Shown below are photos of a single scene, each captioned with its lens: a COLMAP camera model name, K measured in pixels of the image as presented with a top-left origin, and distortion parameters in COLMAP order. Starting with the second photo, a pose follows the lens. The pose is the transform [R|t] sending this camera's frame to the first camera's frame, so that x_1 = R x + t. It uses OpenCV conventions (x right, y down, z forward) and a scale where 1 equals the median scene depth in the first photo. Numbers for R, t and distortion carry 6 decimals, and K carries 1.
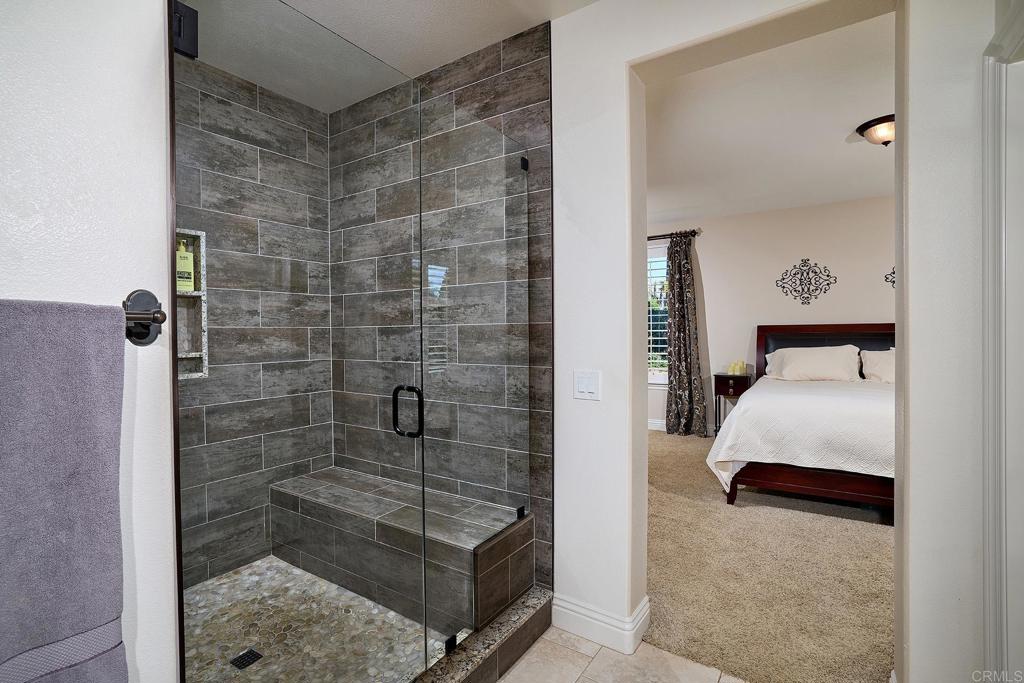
lens RADIAL K [[489.6, 0, 509.9], [0, 489.6, 338.8], [0, 0, 1]] dist [-0.000104, 0.000000]
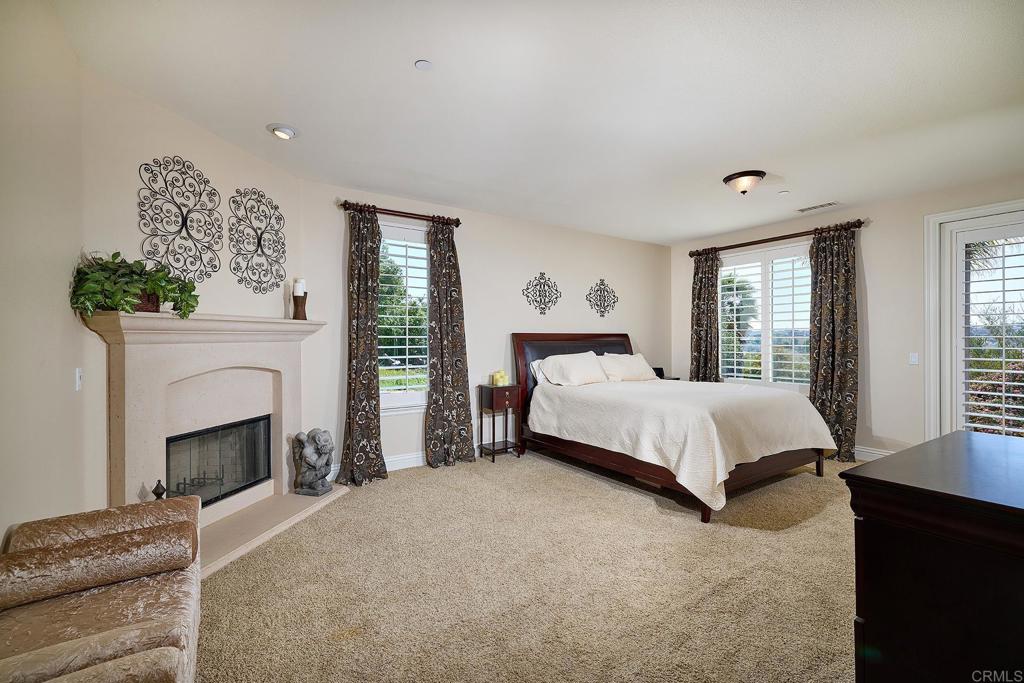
lens RADIAL K [[441.6, 0, 510.1], [0, 441.6, 341.7], [0, 0, 1]] dist [0.002852, 0.000361]
pose [[0.397735, 0.004093, 0.917491, -0.317222], [0.007949, 0.999937, -0.007907, -0.002873], [-0.917466, 0.010438, 0.397678, 0.674103]]
